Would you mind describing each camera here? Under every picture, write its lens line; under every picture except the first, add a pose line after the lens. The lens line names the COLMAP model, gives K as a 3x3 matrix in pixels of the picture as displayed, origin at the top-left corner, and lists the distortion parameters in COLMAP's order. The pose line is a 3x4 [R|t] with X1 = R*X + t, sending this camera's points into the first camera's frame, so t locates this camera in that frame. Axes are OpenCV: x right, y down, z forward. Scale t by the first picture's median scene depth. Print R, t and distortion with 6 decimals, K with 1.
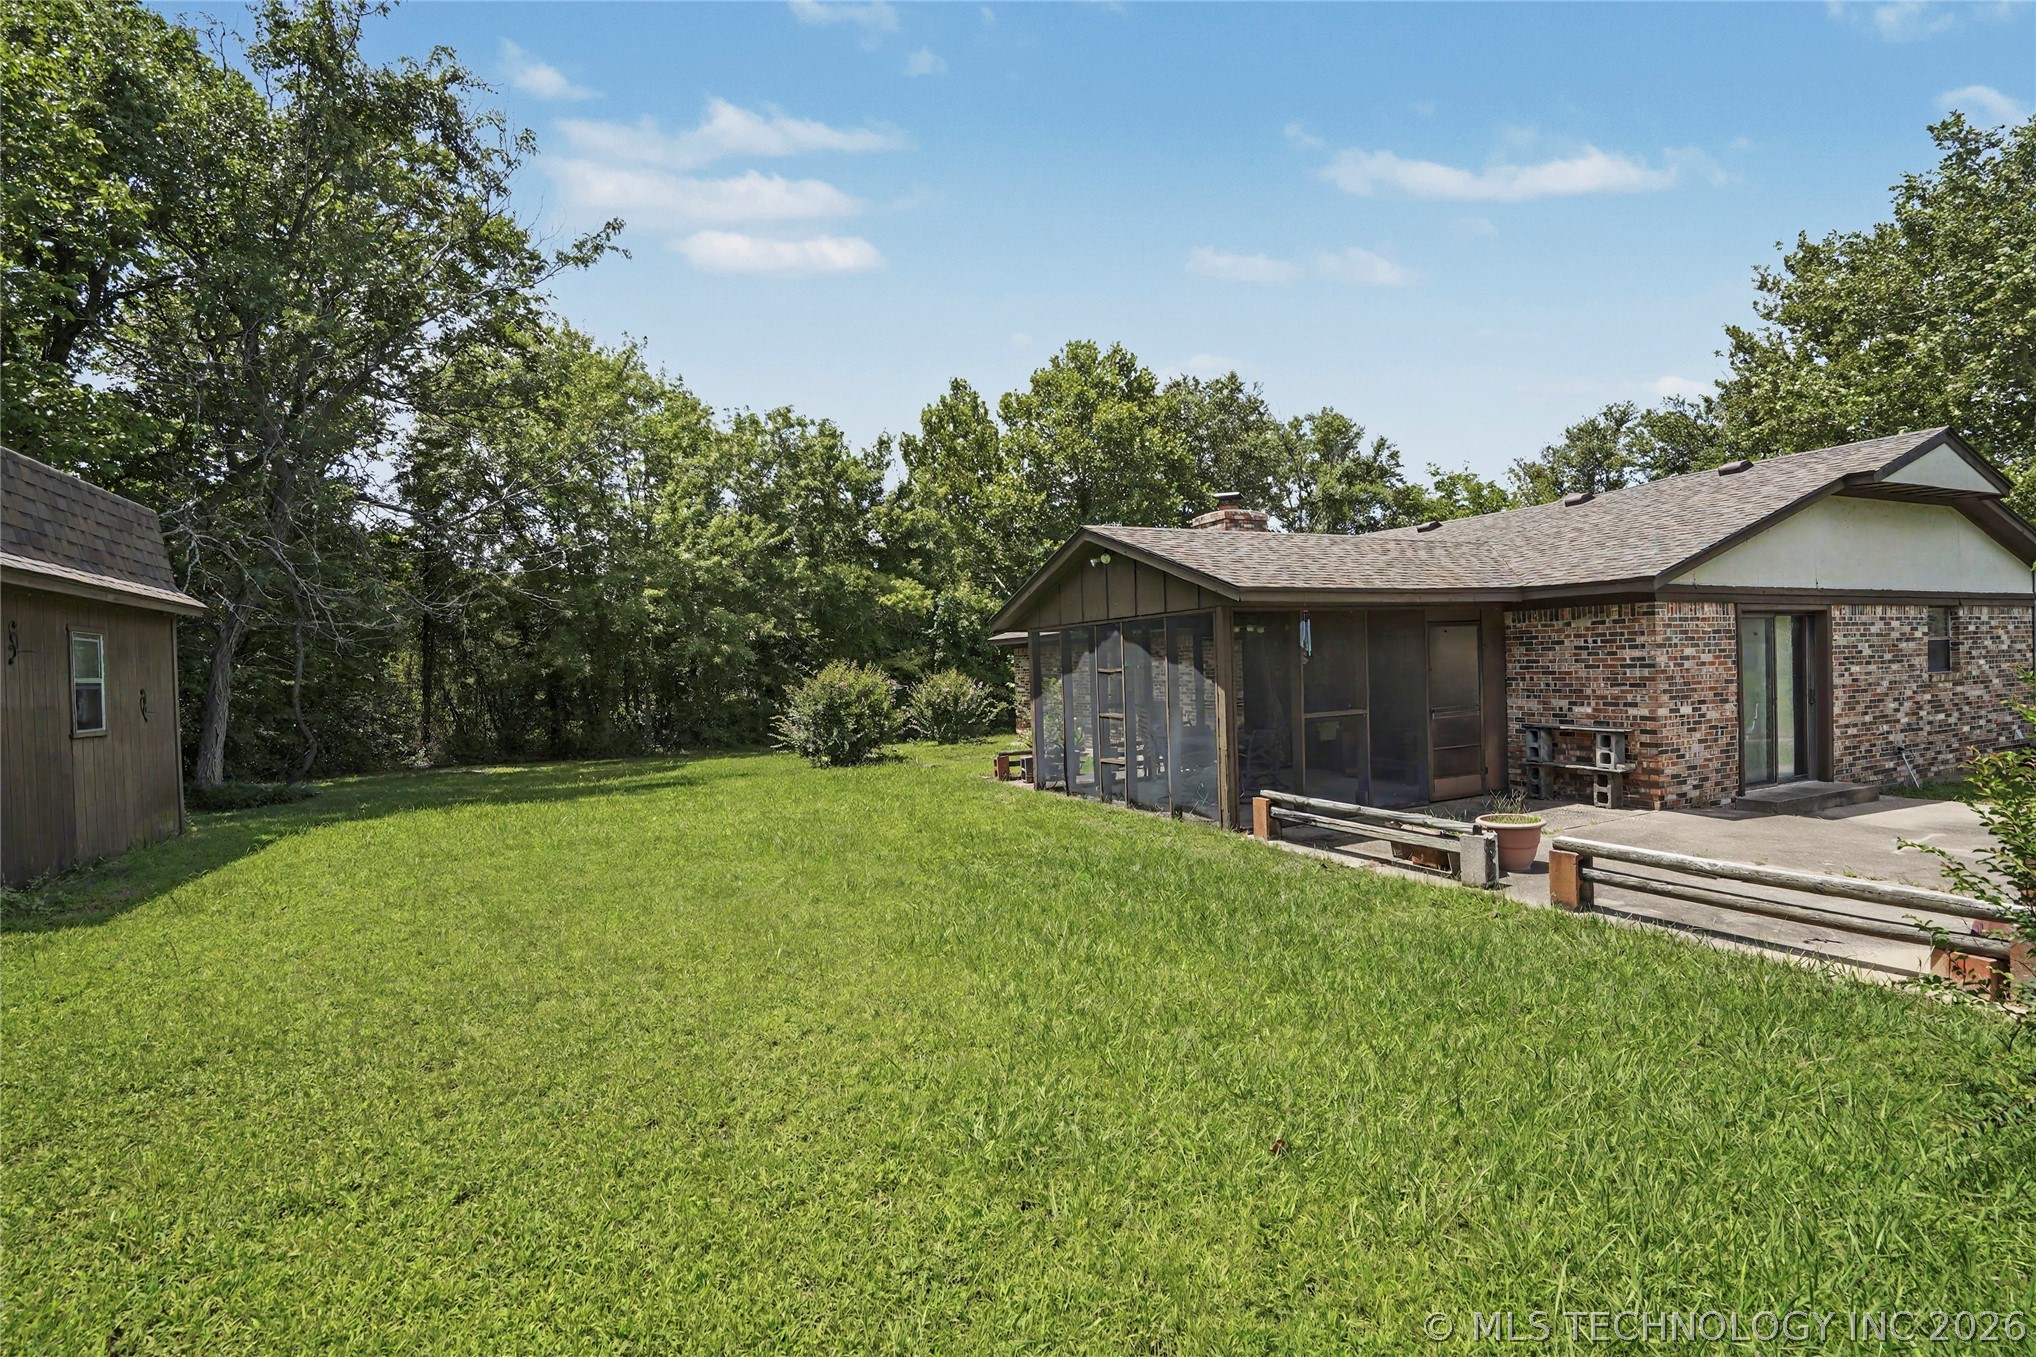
lens RADIAL K [[957.1, 0, 1028.2], [0, 957.1, 692.9], [0, 0, 1]] dist [-0.039084, 0.008317]
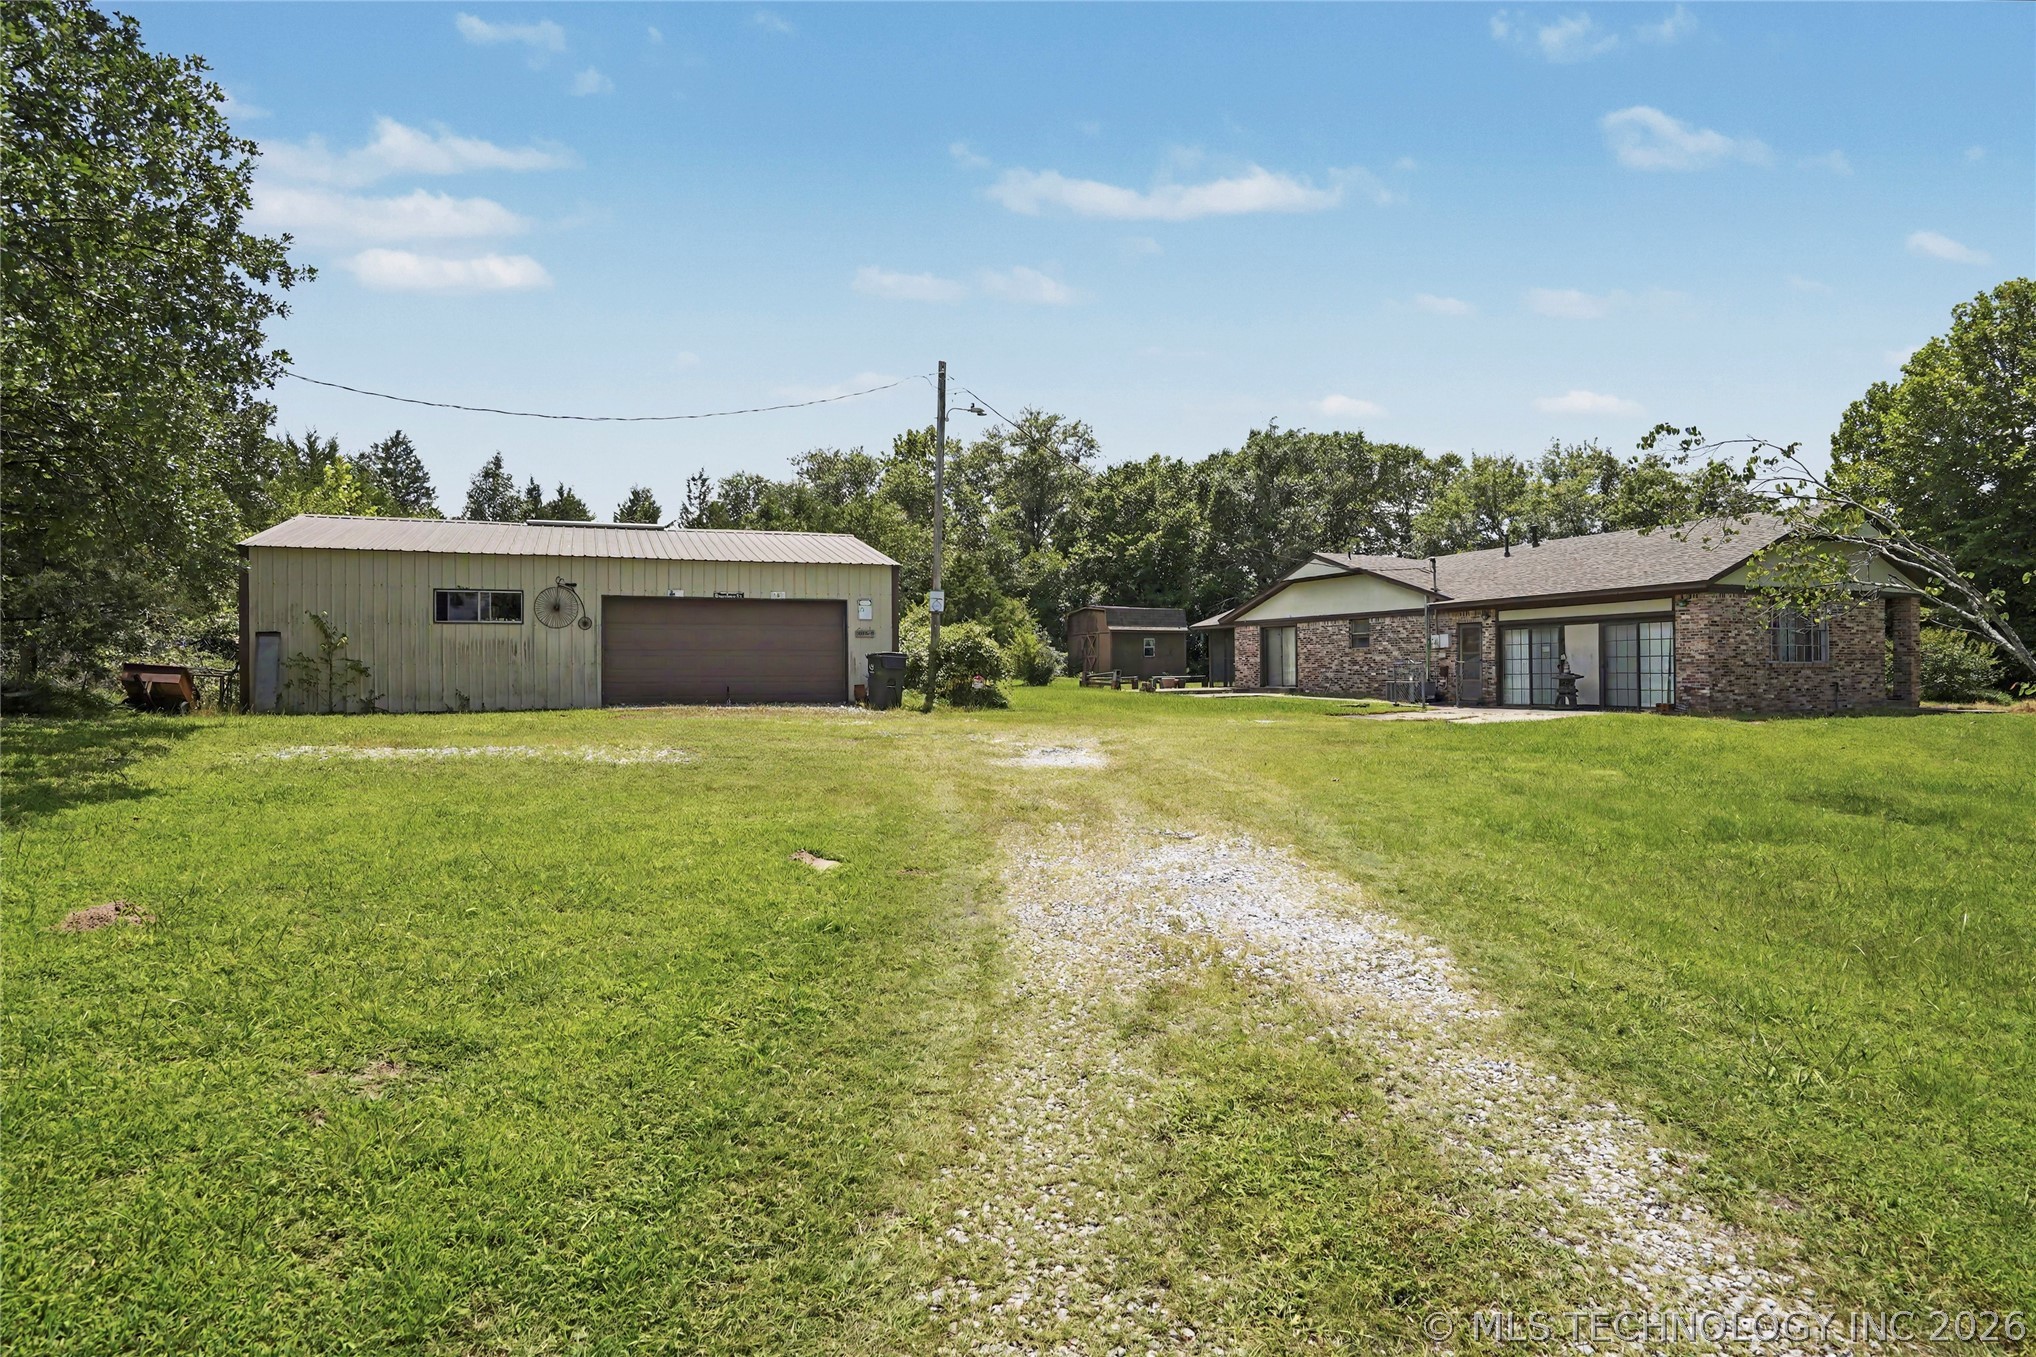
lens RADIAL K [[1129.5, 0, 1007.3], [0, 1129.5, 682.1], [0, 0, 1]] dist [-0.020459, 0.017393]
pose [[-0.015629, 0.037218, -0.999185, 3.769978], [-0.017142, 0.999150, 0.037485, -0.027819], [0.999731, 0.017714, -0.014978, 0.182844]]
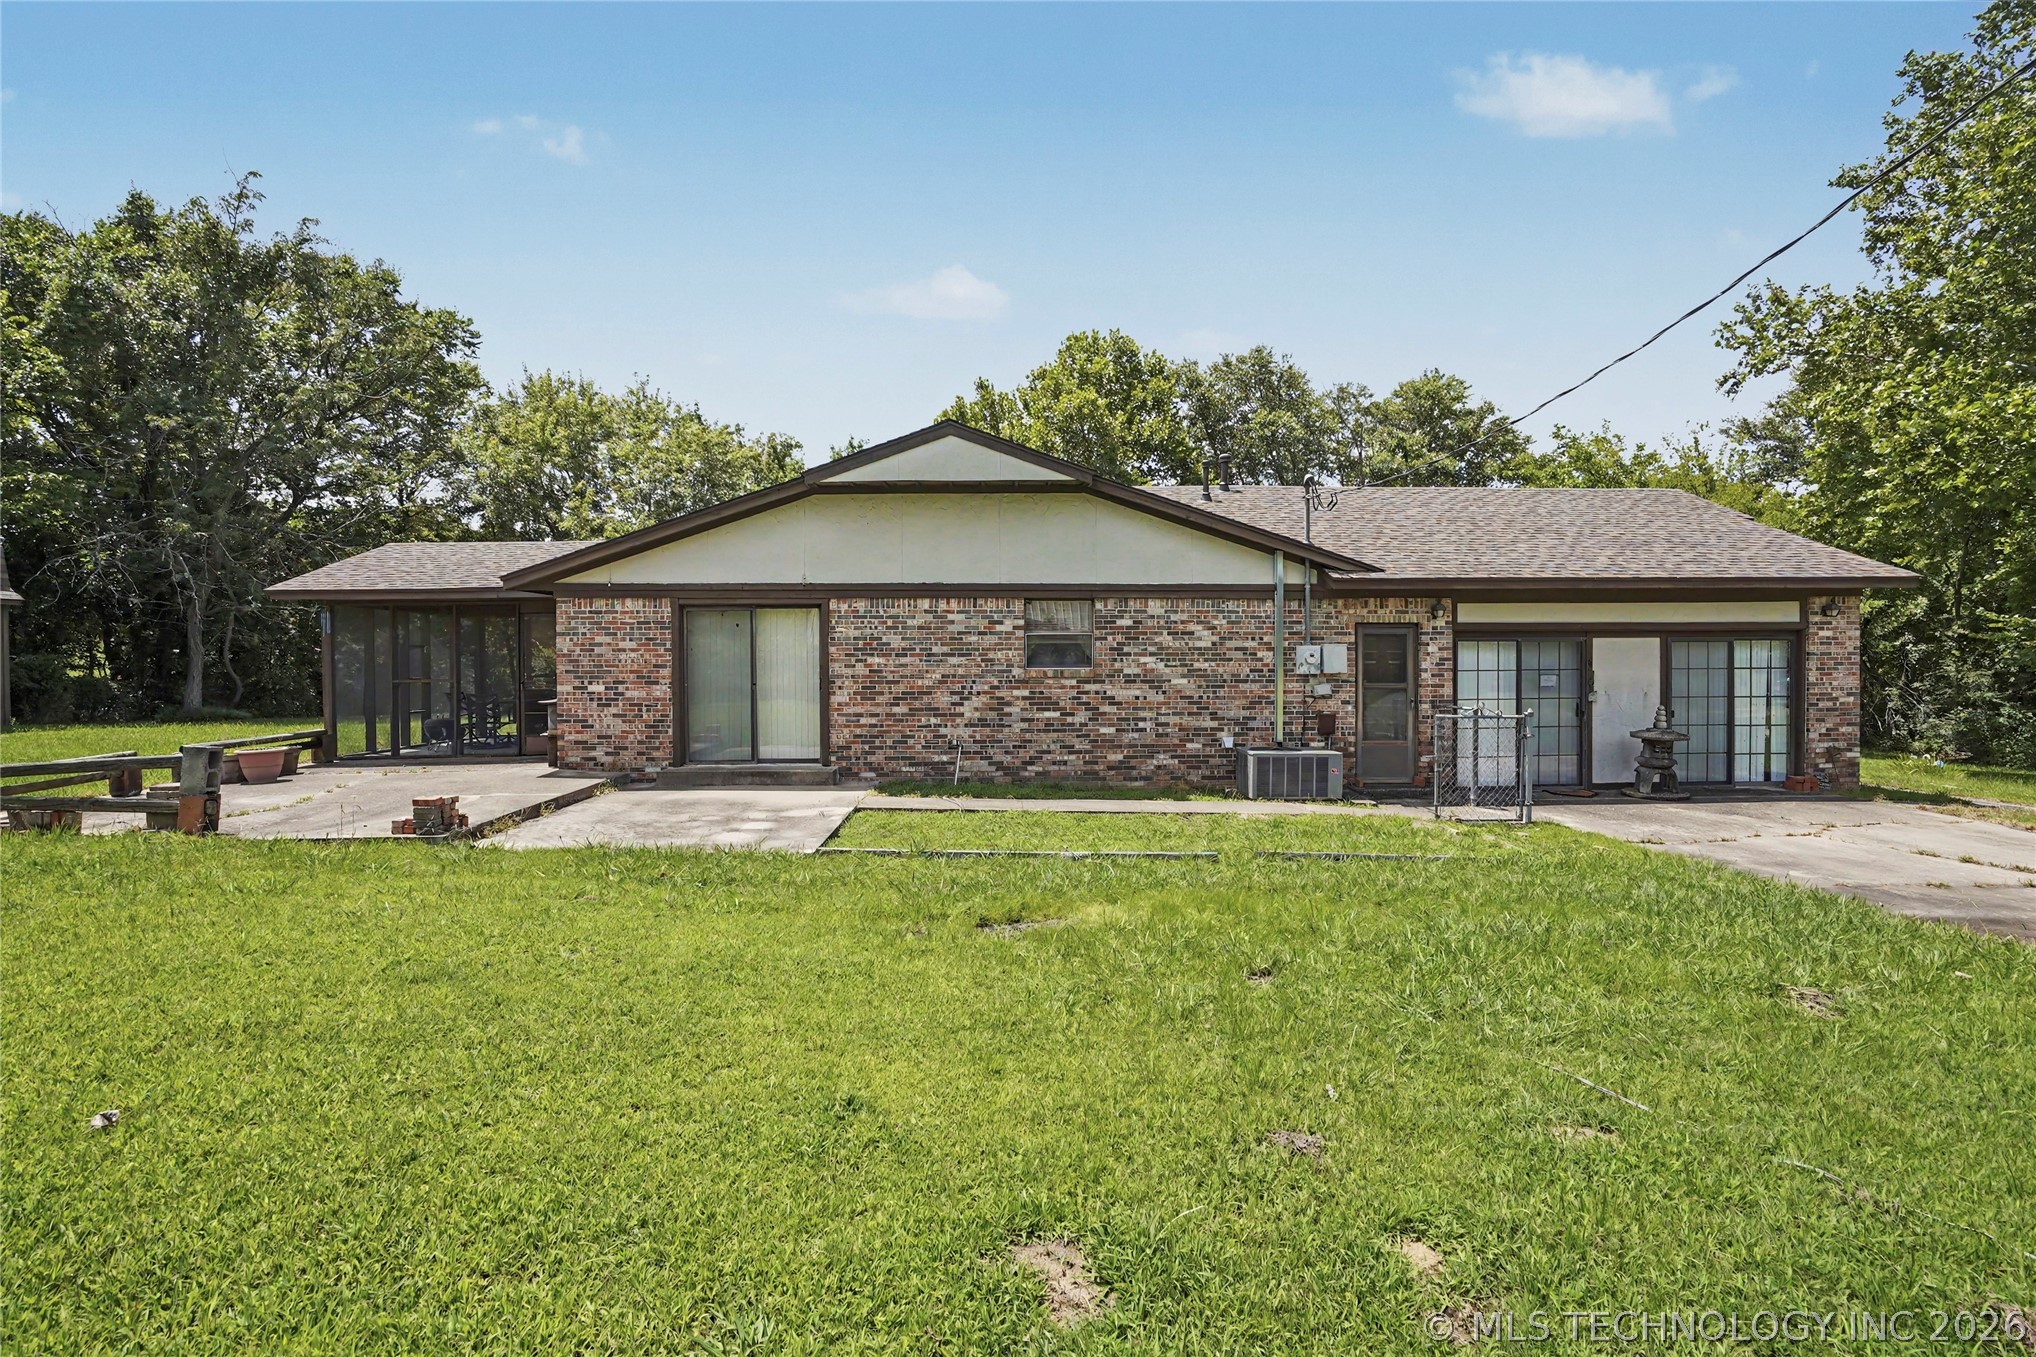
lens RADIAL K [[957.1, 0, 996.0], [0, 957.1, 679.6], [0, 0, 1]] dist [-0.039084, 0.008317]
pose [[0.919089, 0.037440, -0.392267, 1.315791], [-0.035558, 0.999295, 0.012066, -0.020415], [0.392442, 0.002859, 0.919772, 0.071982]]
